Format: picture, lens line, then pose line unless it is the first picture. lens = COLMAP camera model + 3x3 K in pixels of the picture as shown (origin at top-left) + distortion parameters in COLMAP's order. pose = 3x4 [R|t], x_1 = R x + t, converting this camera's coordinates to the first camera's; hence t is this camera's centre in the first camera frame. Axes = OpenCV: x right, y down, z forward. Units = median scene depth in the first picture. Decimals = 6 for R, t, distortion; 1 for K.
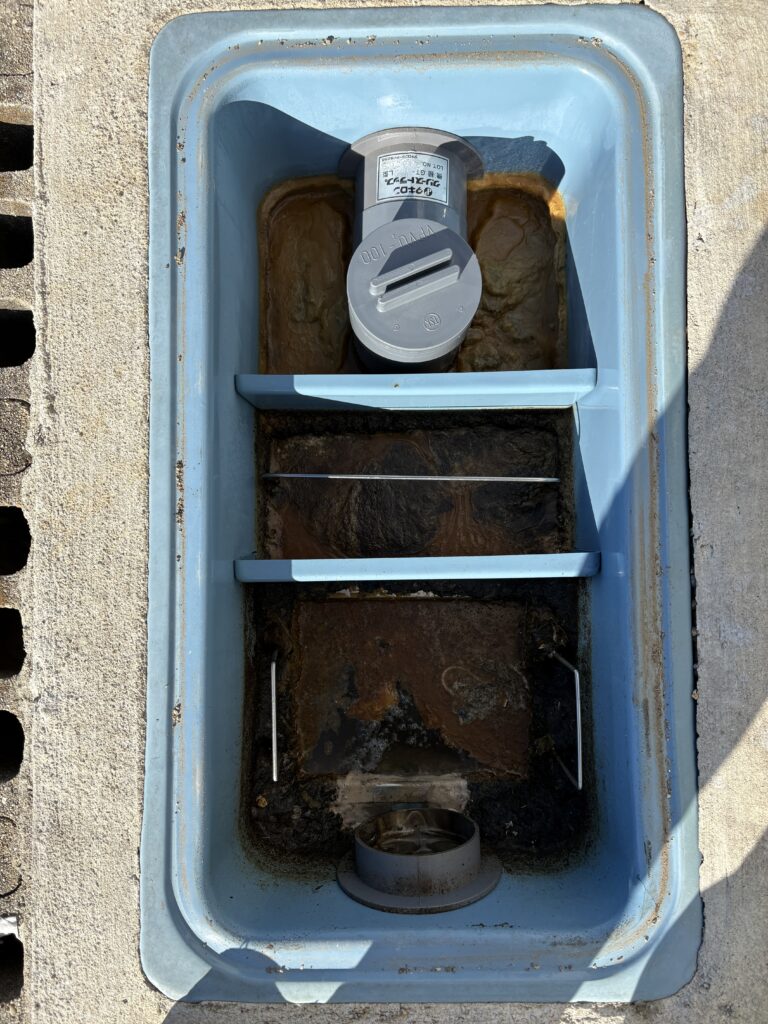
lens RADIAL K [[777.6, 0, 386.5], [0, 777.6, 512.3], [0, 0, 1]] dist [0.045130, -0.052458]
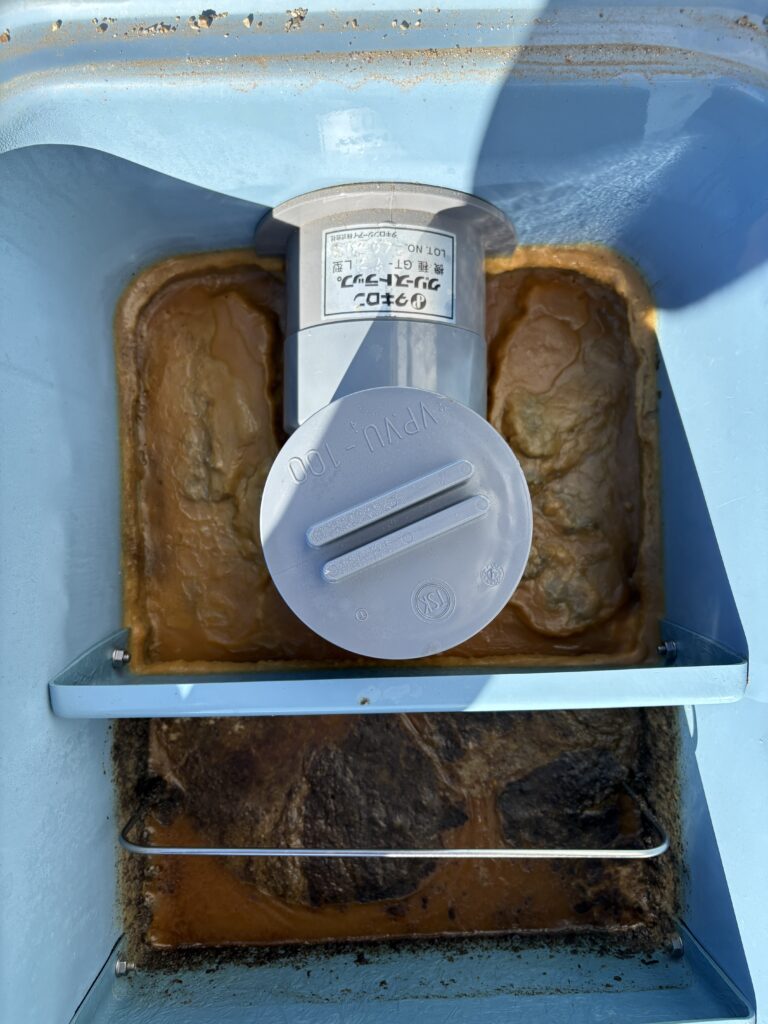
lens RADIAL K [[777.6, 0, 384.5], [0, 777.6, 504.4], [0, 0, 1]] dist [0.045130, -0.052458]
pose [[0.999420, -0.017381, 0.029293, 0.011187], [0.015865, 0.998562, 0.051214, -0.278522], [-0.030141, -0.050719, 0.998258, 0.429382]]
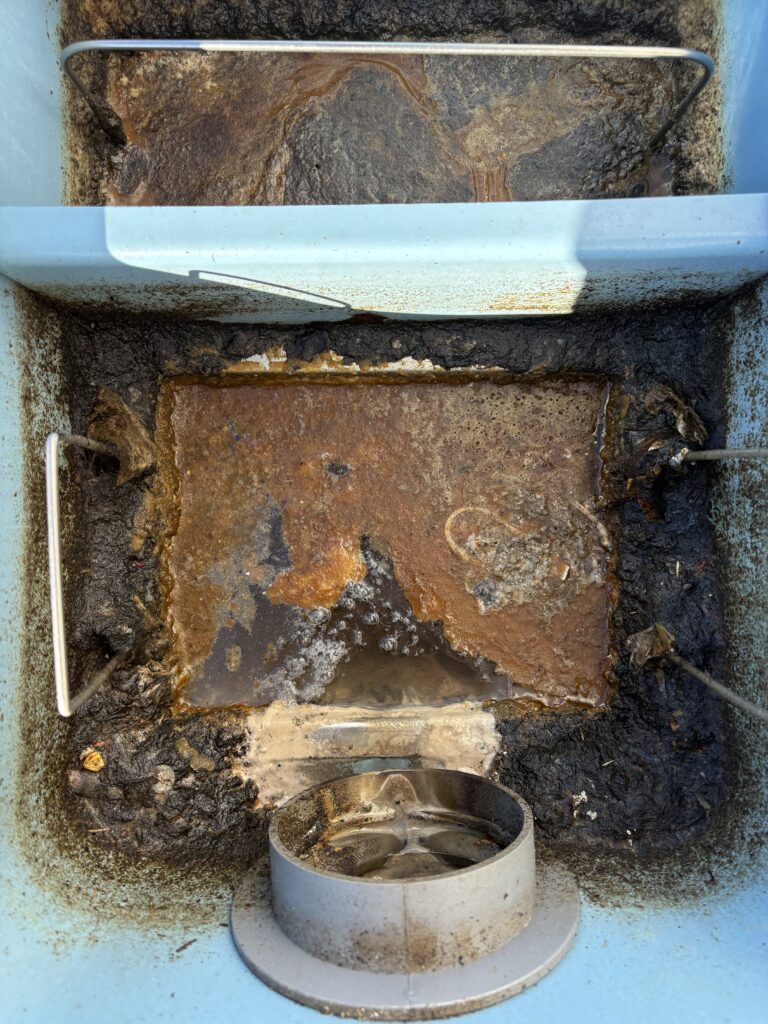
lens RADIAL K [[777.6, 0, 384.9], [0, 777.6, 516.9], [0, 0, 1]] dist [0.045130, -0.052458]
pose [[0.999631, -0.003159, 0.026977, 0.015076], [0.001254, 0.997519, 0.070380, 0.169872], [-0.027132, -0.070320, 0.997155, 0.478659]]
